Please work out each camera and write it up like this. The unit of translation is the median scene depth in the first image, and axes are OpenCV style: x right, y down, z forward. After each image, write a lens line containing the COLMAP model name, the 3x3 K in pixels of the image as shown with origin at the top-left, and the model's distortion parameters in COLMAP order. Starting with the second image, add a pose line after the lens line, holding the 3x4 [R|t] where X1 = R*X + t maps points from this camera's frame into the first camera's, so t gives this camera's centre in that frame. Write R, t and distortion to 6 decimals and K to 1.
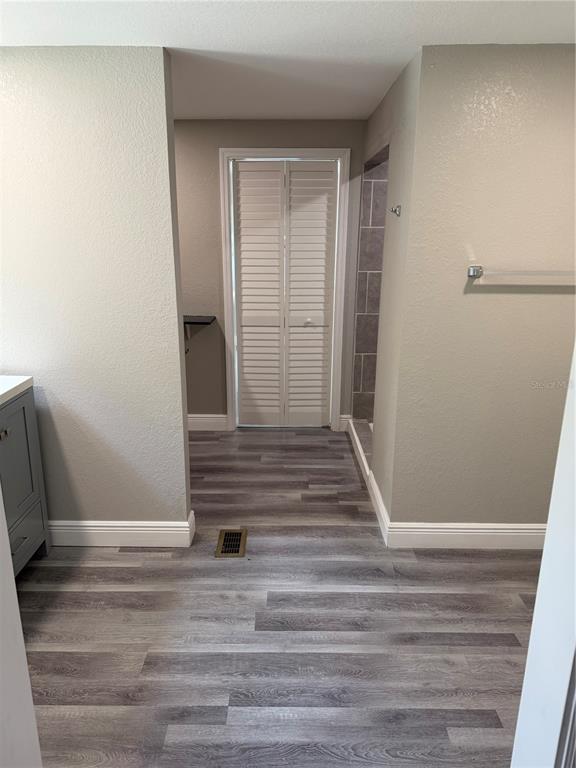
lens RADIAL K [[540.2, 0, 288.0], [0, 540.2, 384.0], [0, 0, 1]] dist [-0.003749, -0.004506]
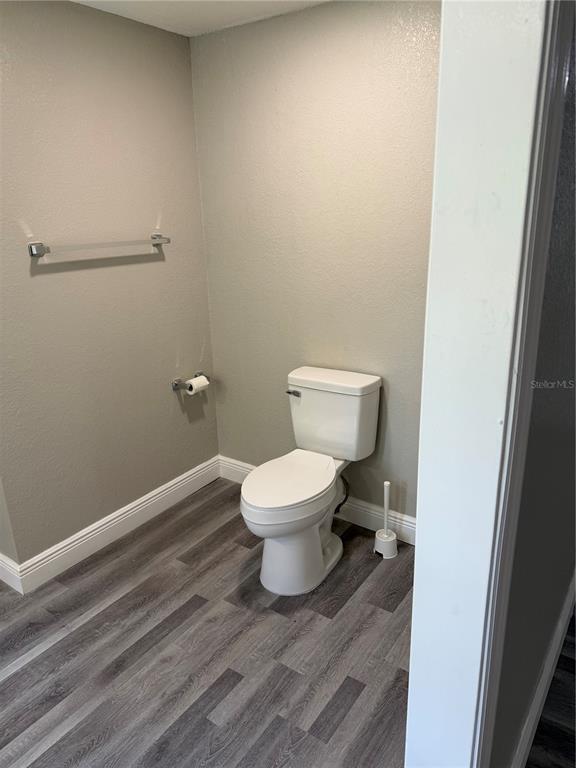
lens RADIAL K [[540.2, 0, 288.0], [0, 540.2, 384.0], [0, 0, 1]] dist [-0.003749, -0.004506]
pose [[0.577700, -0.284084, 0.765218, -0.146185], [0.259443, 0.952772, 0.157847, -0.034382], [-0.773920, 0.107342, 0.624120, 0.170551]]
